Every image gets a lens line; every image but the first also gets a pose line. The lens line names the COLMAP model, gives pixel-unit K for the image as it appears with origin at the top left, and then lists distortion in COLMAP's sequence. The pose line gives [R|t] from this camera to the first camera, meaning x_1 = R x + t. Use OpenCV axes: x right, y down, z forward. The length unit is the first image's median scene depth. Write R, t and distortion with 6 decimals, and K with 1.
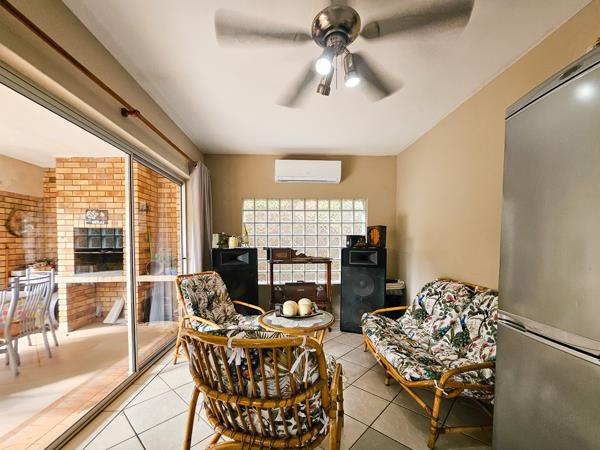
lens RADIAL K [[247.4, 0, 302.4], [0, 247.4, 244.7], [0, 0, 1]] dist [0.002740, -0.000018]
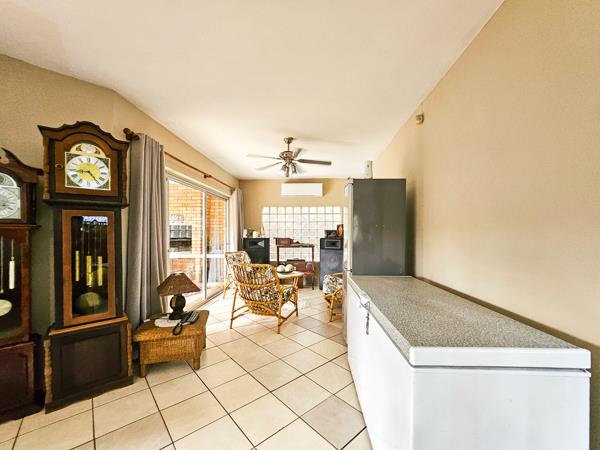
lens RADIAL K [[247.4, 0, 299.9], [0, 247.4, 228.5], [0, 0, 1]] dist [0.002740, -0.000018]
pose [[0.991575, -0.001340, -0.129526, 0.231183], [-0.002250, 0.999617, -0.027573, -0.003935], [0.129513, 0.027632, 0.991193, -0.609182]]
